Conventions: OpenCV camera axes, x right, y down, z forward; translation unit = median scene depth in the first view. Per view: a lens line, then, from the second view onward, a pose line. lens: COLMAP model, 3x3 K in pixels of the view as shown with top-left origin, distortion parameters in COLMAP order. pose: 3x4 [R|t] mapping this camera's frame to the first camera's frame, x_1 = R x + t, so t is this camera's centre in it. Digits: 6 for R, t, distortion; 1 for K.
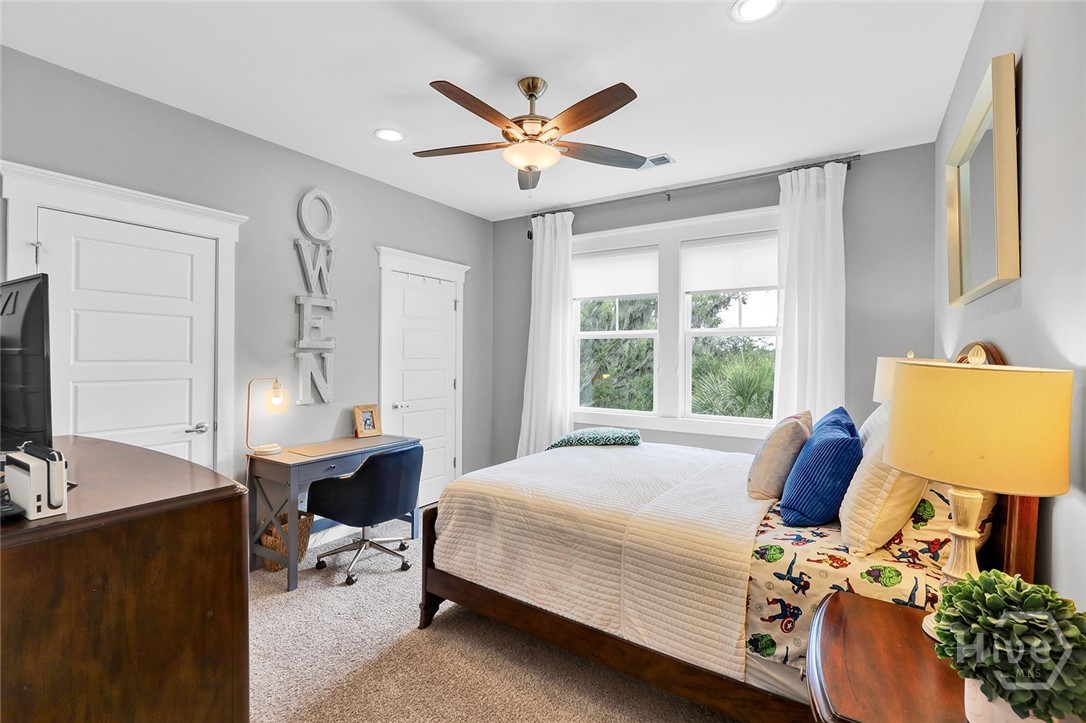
lens RADIAL K [[482.1, 0, 539.0], [0, 482.1, 357.1], [0, 0, 1]] dist [-0.000843, 0.000074]
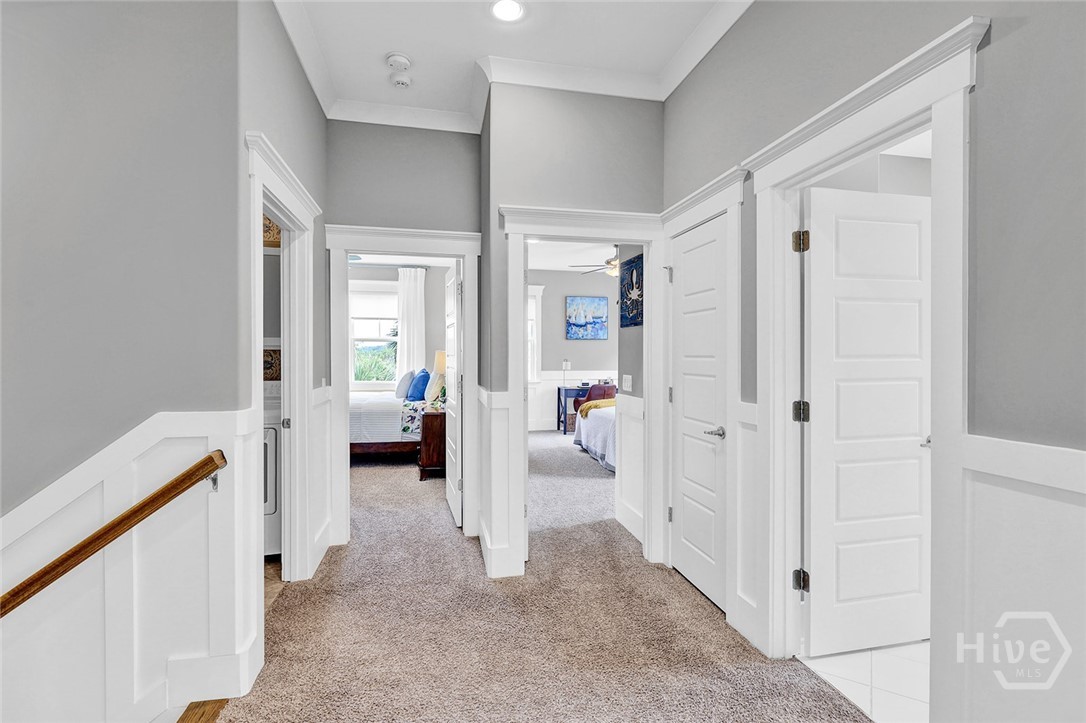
lens RADIAL K [[482.1, 0, 541.9], [0, 482.1, 359.1], [0, 0, 1]] dist [-0.000843, 0.000074]
pose [[0.692485, -0.005946, 0.721407, -1.315391], [0.001314, 0.999975, 0.006980, 0.044055], [-0.721431, -0.003885, 0.692476, -2.047554]]
